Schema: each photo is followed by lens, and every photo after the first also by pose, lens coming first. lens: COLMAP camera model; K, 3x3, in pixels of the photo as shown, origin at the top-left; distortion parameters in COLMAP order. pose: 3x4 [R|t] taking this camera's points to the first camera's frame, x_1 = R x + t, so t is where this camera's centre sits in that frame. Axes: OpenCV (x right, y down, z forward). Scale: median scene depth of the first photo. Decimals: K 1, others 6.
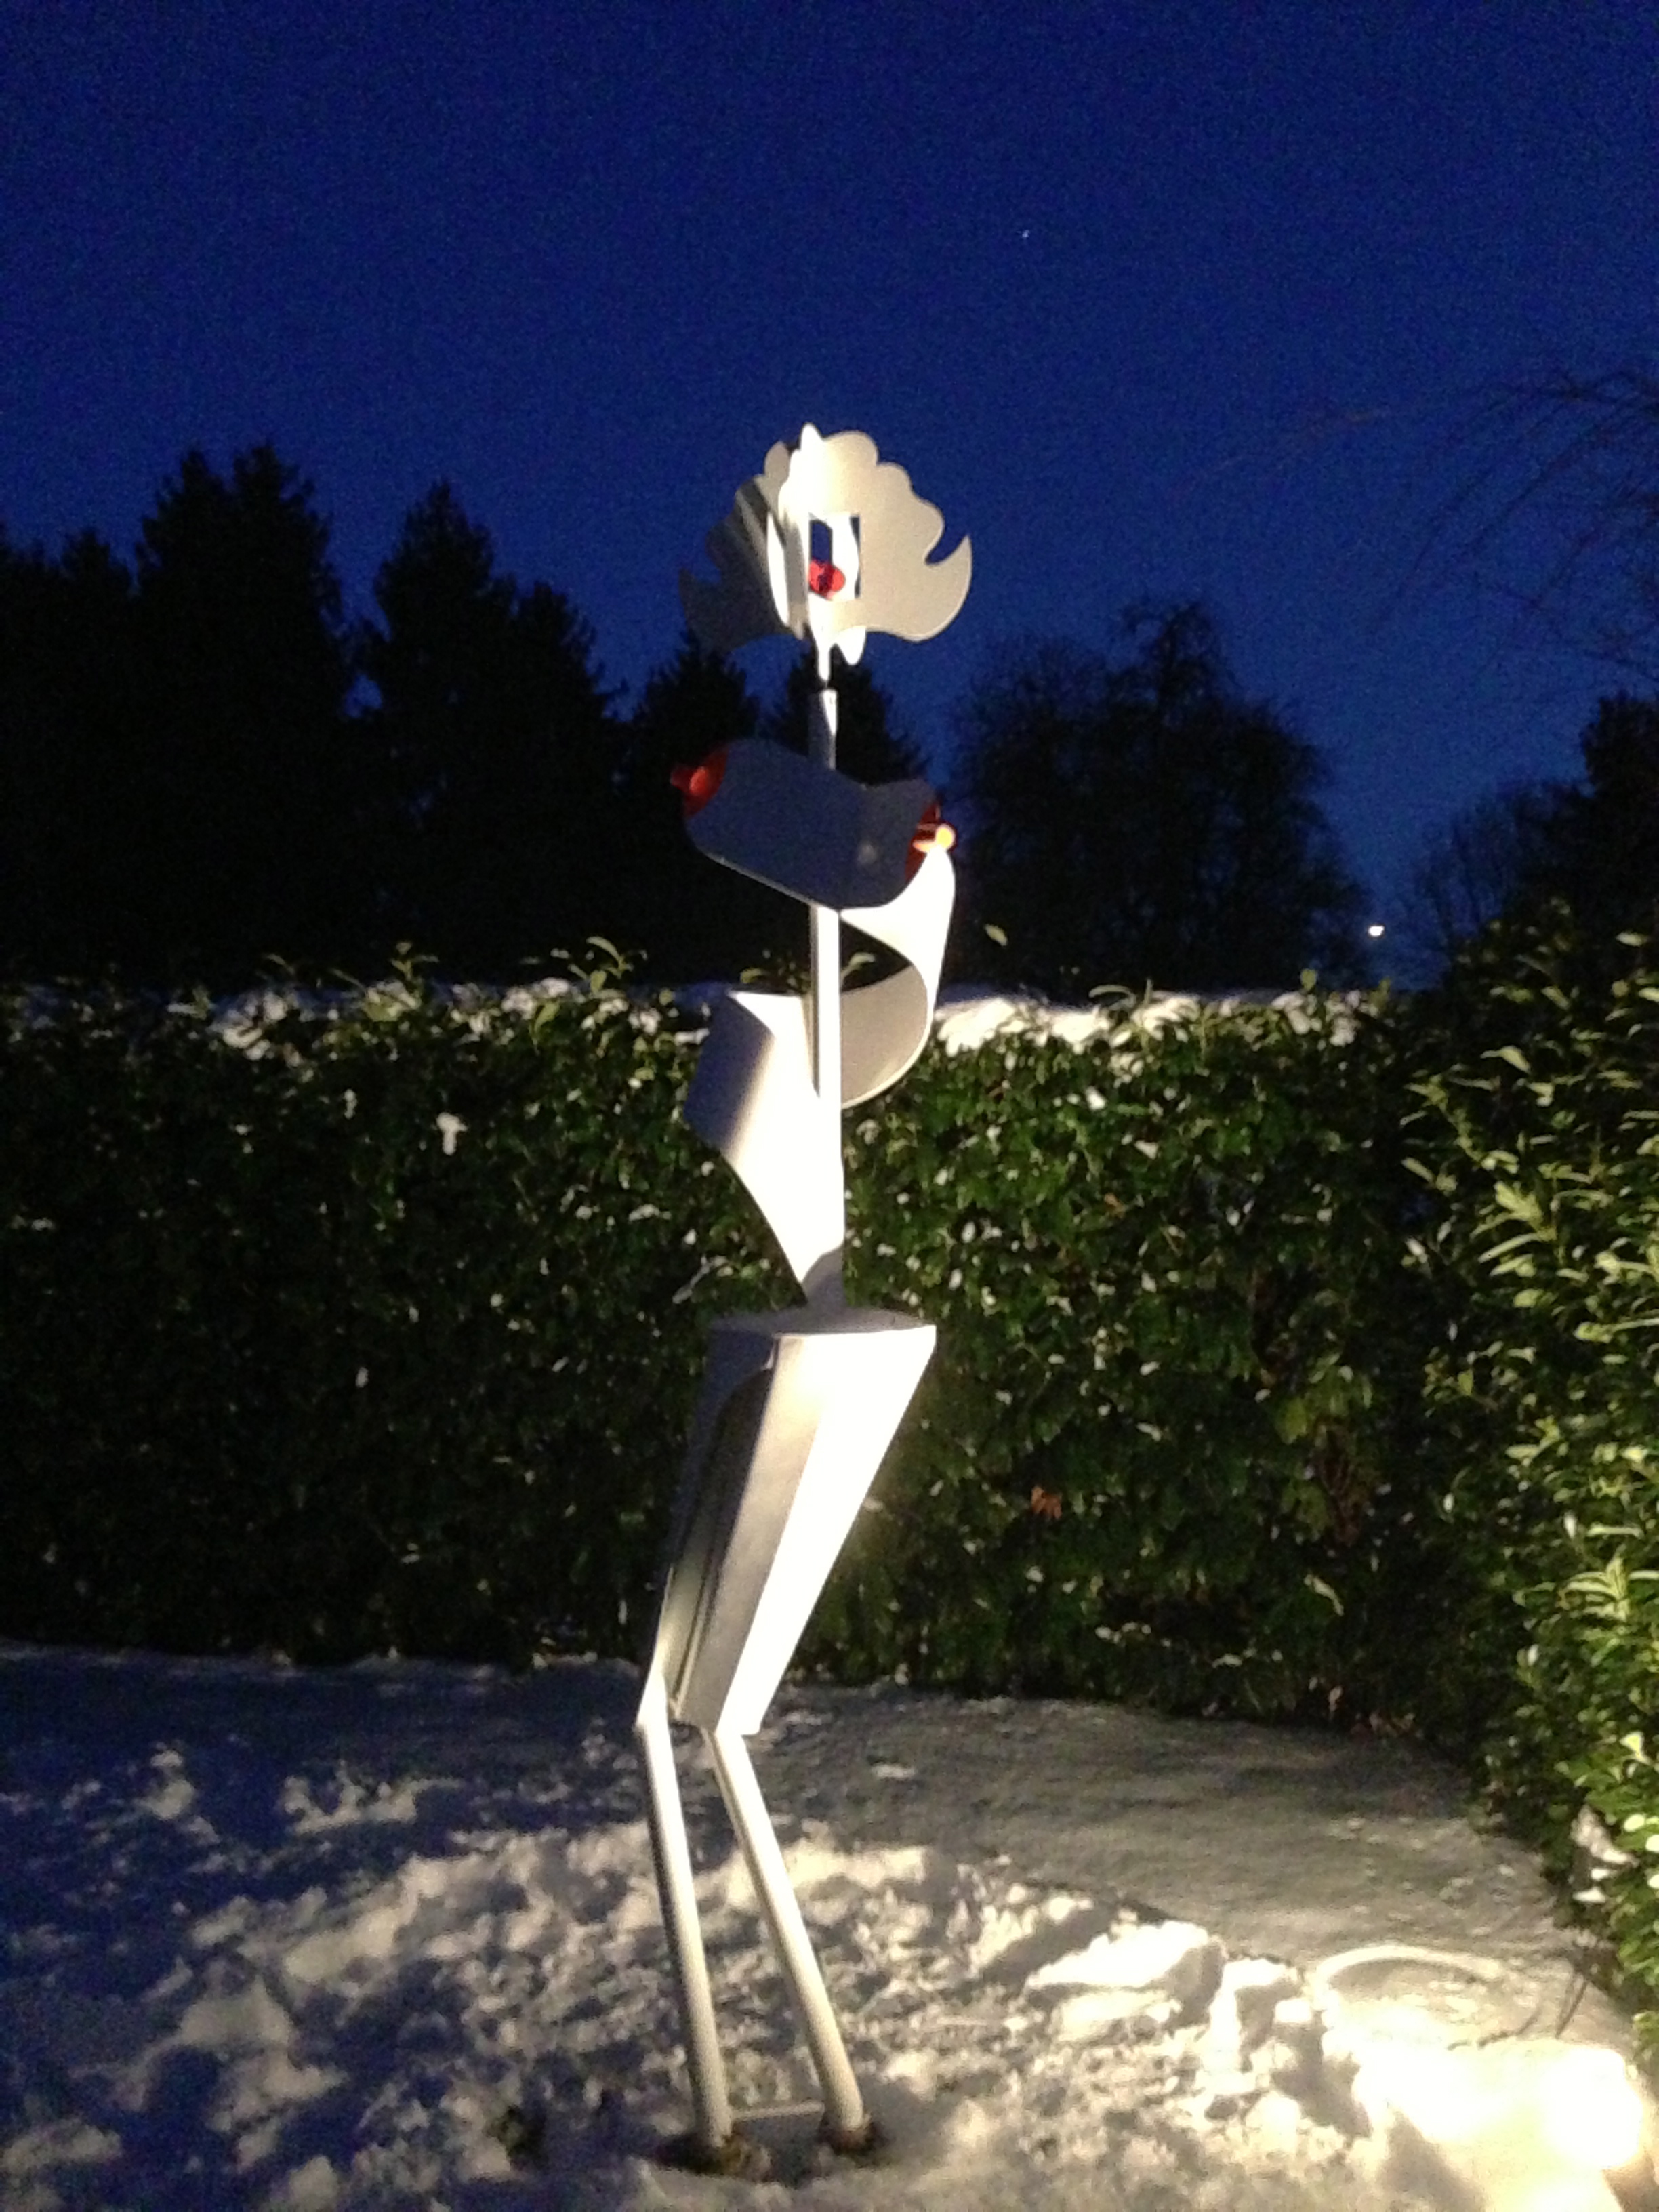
lens RADIAL K [[2113.2, 0, 829.5], [0, 2113.2, 1106.0], [0, 0, 1]] dist [0.145591, -0.141577]
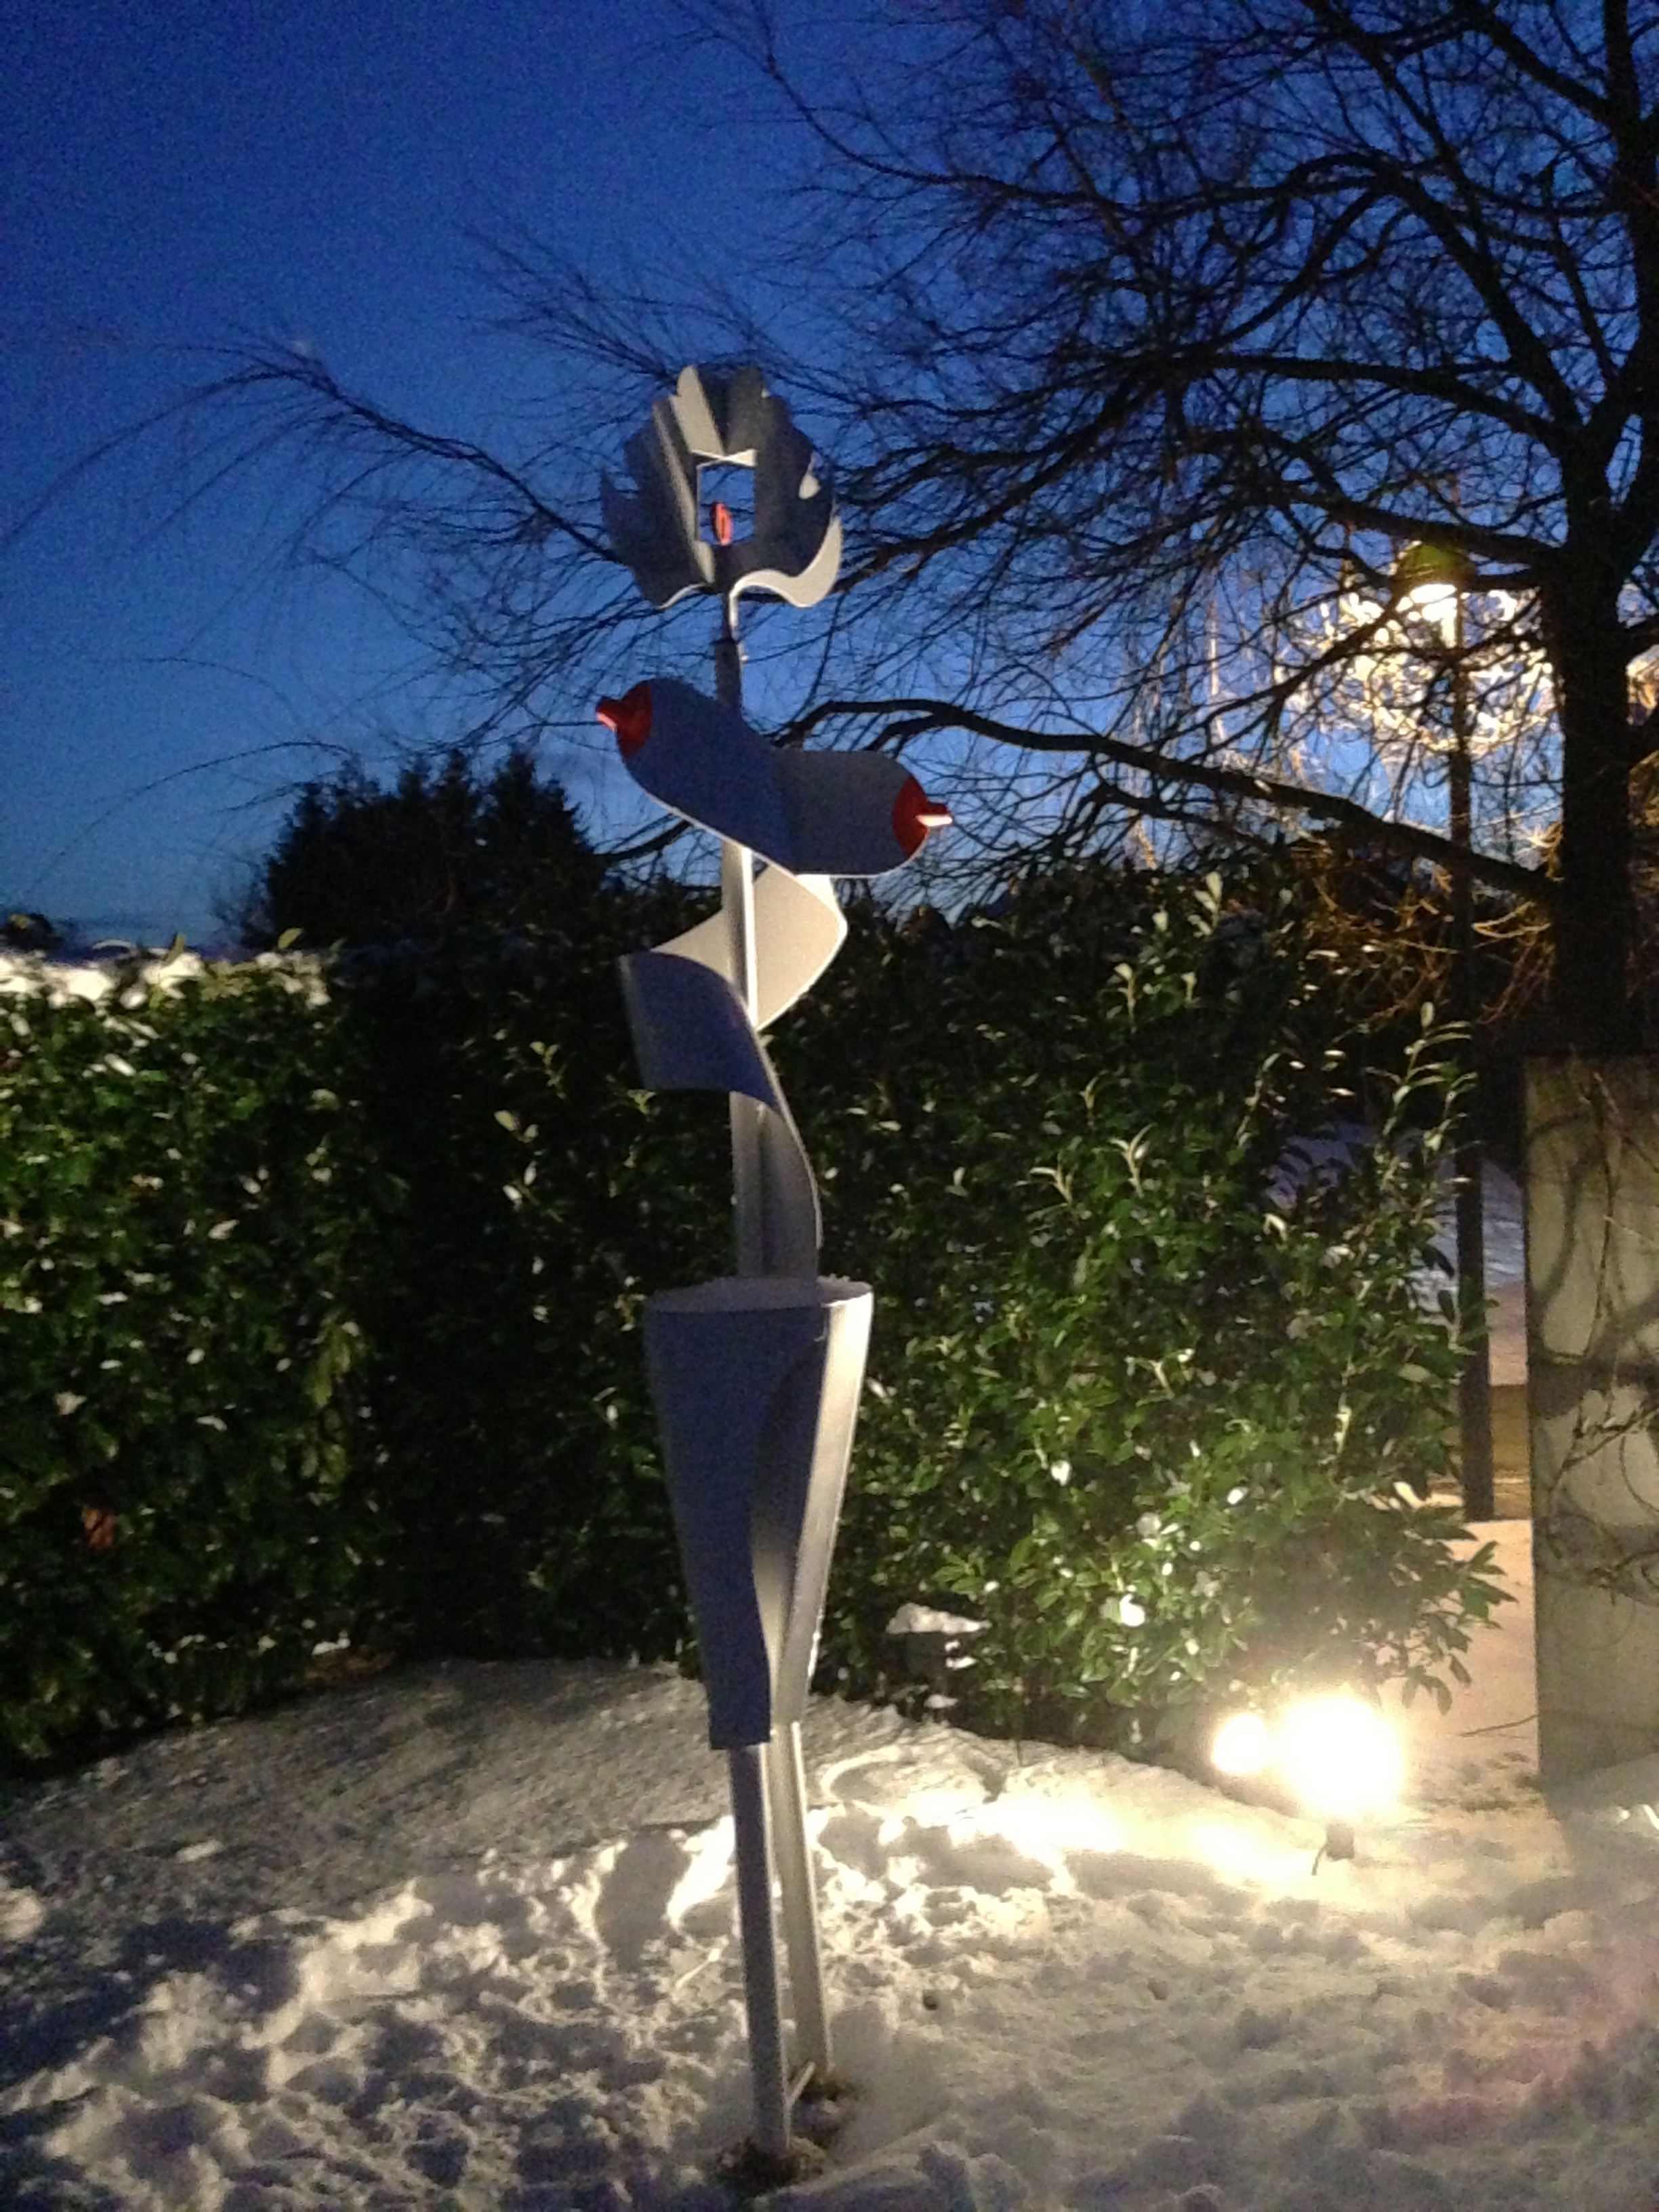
lens RADIAL K [[2113.2, 0, 829.5], [0, 2113.2, 1106.0], [0, 0, 1]] dist [0.145591, -0.141577]
pose [[0.454653, -0.049147, 0.889312, -0.540720], [0.029413, 0.998760, 0.040159, -0.014236], [-0.890183, 0.007899, 0.455535, 0.329433]]
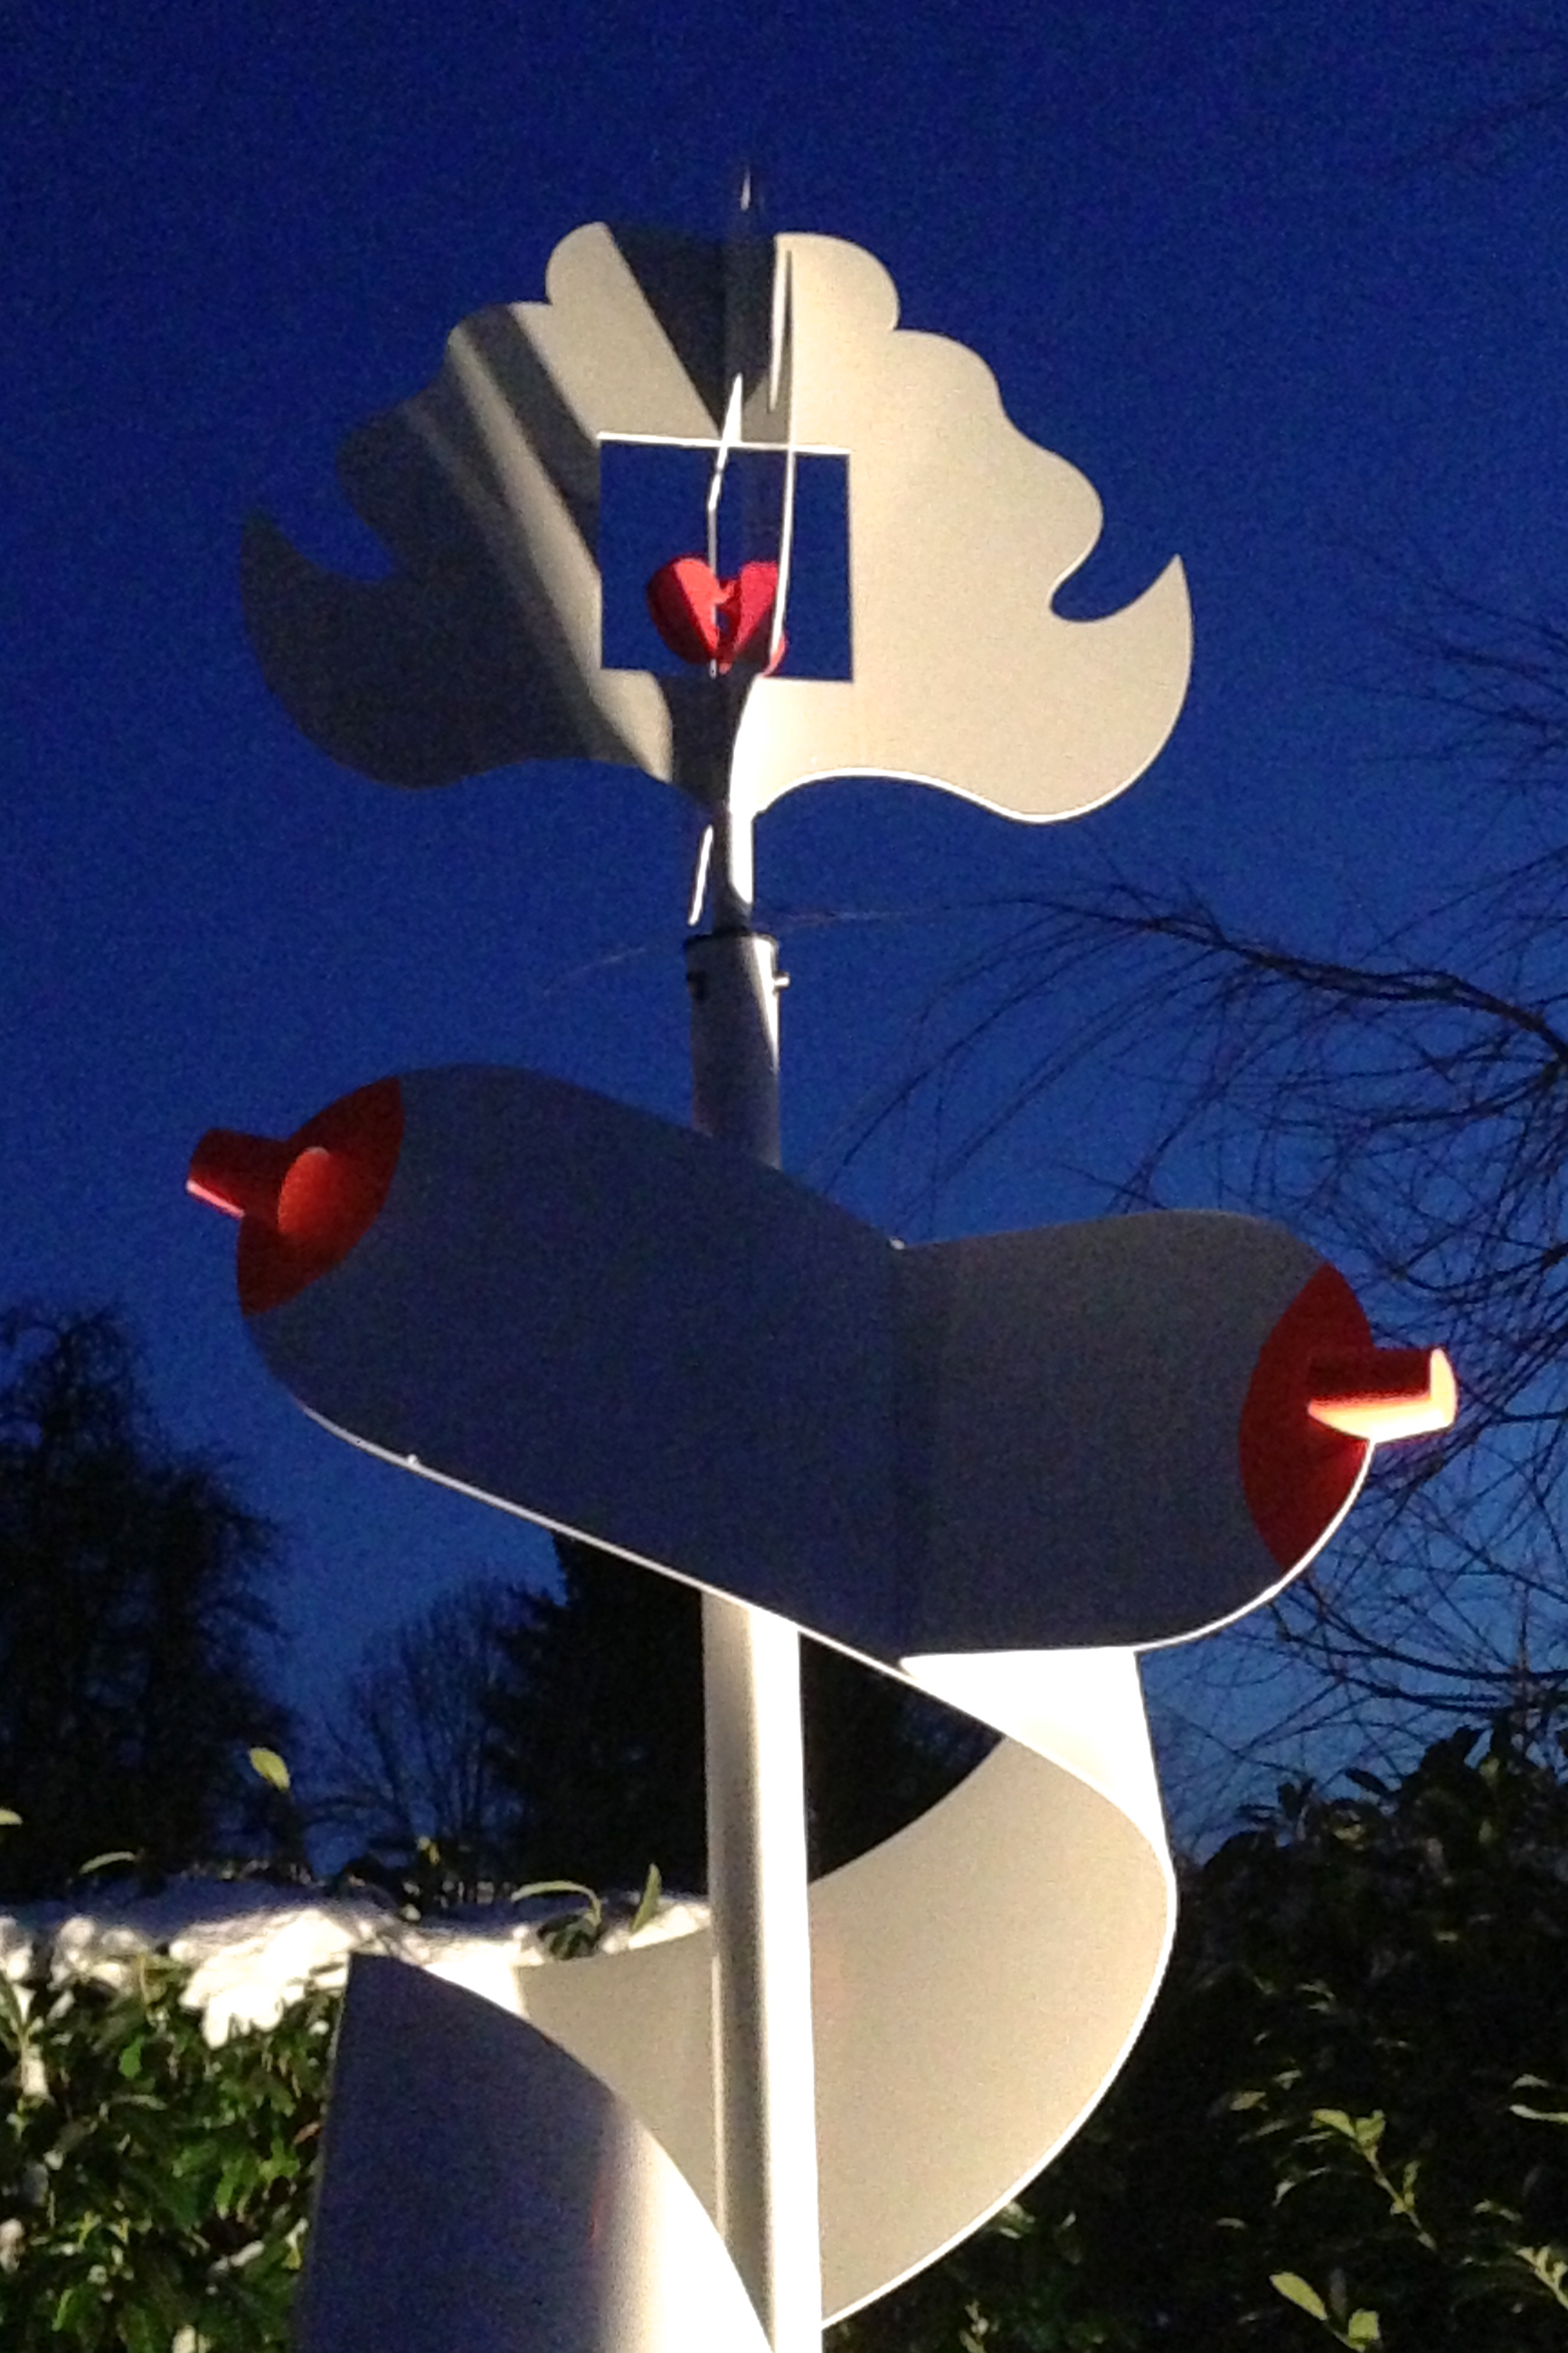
lens RADIAL K [[2689.5, 0, 753.1], [0, 2689.5, 1180.2], [0, 0, 1]] dist [0.047293, 0.023405]
pose [[0.897313, 0.109963, 0.427479, -0.103809], [0.021137, 0.956655, -0.290455, -0.030525], [-0.440889, 0.269665, 0.856094, 0.426700]]
